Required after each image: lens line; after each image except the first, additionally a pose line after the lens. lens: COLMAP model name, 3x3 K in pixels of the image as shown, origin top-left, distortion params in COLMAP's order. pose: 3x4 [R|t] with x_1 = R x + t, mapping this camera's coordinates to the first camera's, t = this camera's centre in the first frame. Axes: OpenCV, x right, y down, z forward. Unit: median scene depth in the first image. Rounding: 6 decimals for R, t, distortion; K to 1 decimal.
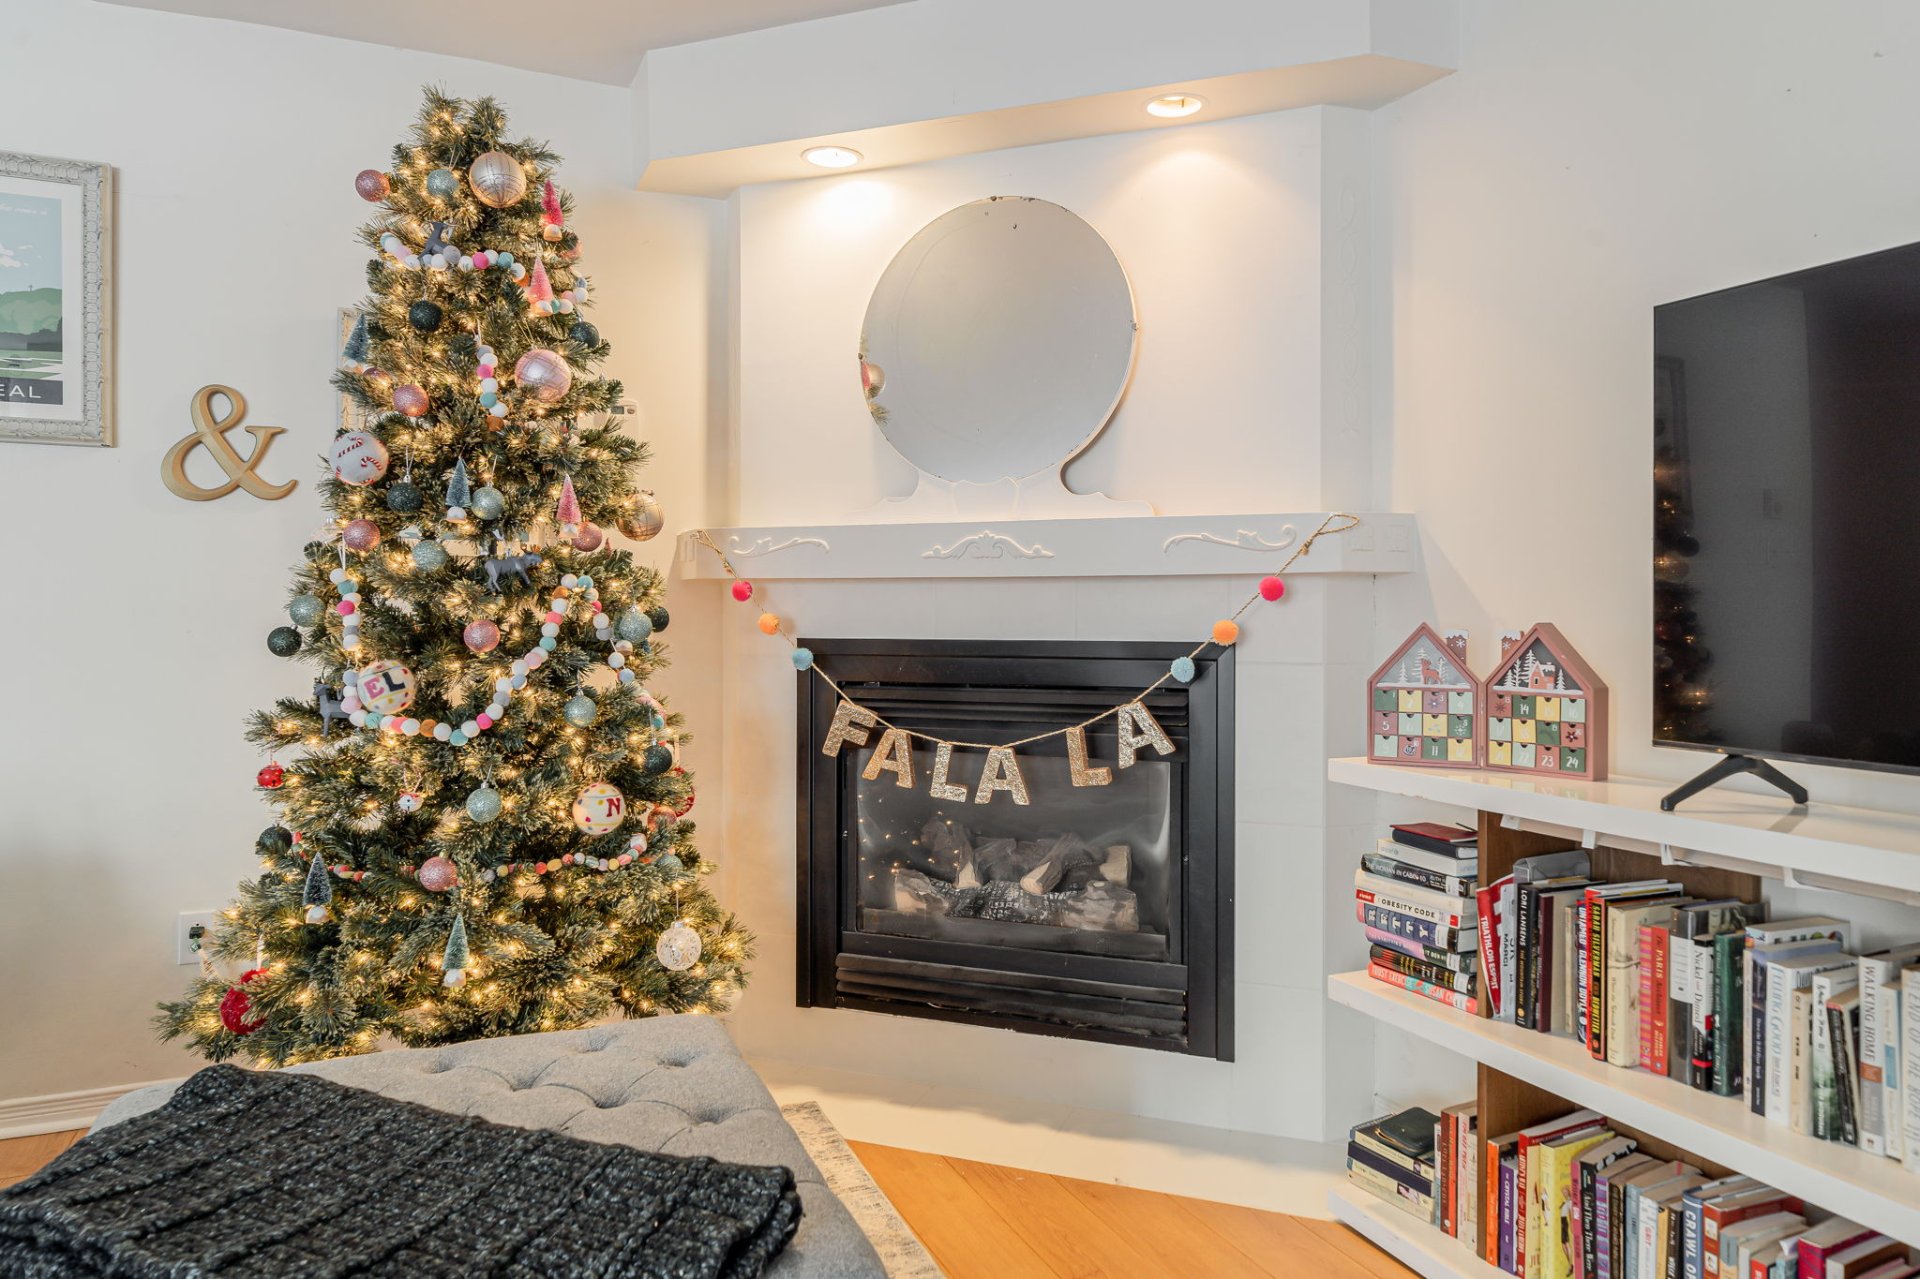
lens RADIAL K [[1216.8, 0, 961.8], [0, 1216.8, 626.8], [0, 0, 1]] dist [-0.006936, -0.003373]
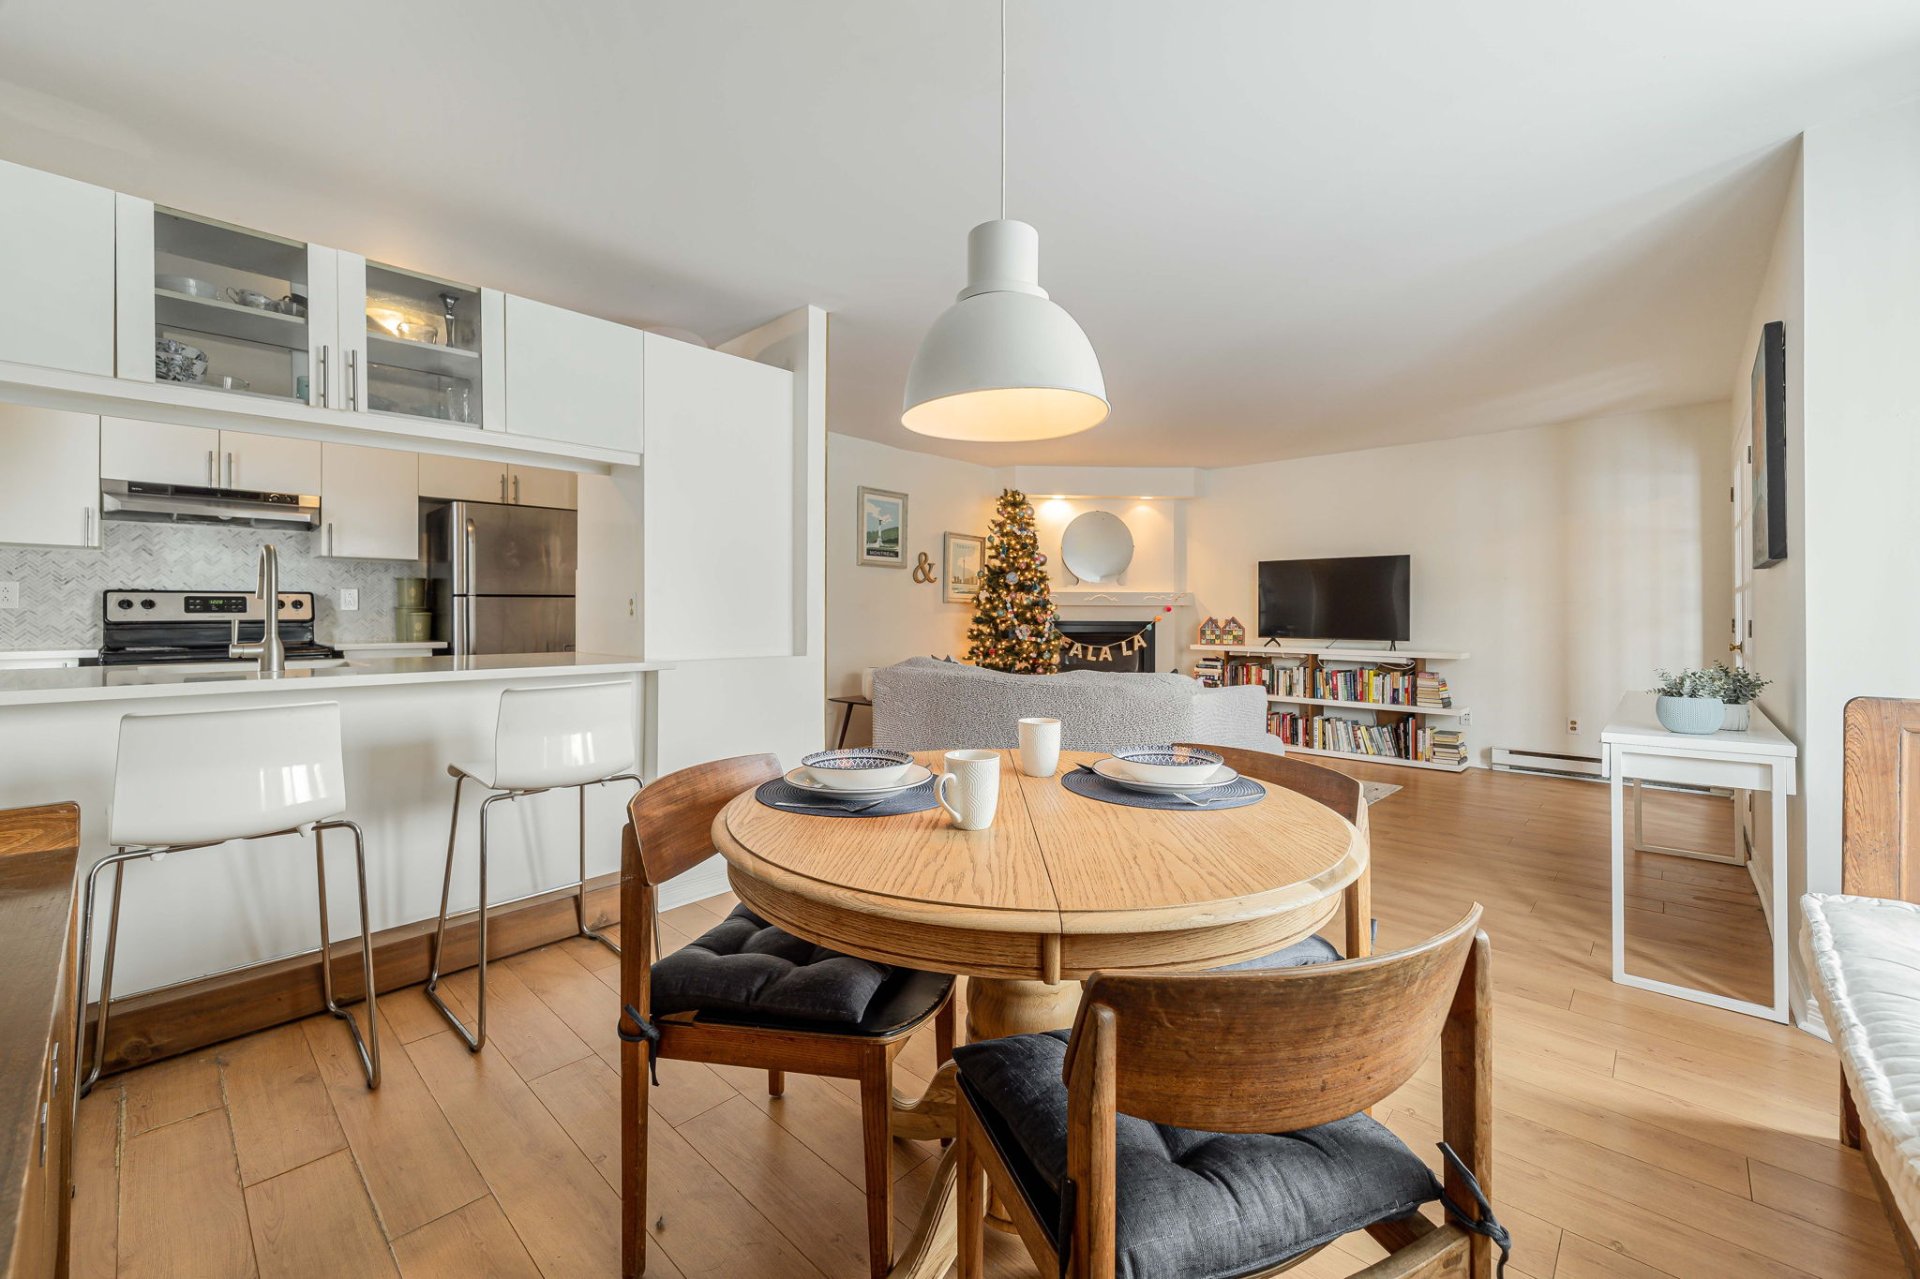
lens RADIAL K [[778.3, 0, 956.3], [0, 778.3, 621.1], [0, 0, 1]] dist [0.001293, 0.000032]
pose [[0.921608, -0.001025, 0.388120, -1.518811], [0.002329, 0.999993, -0.002889, 0.018790], [-0.388115, 0.003566, 0.921604, -1.286762]]
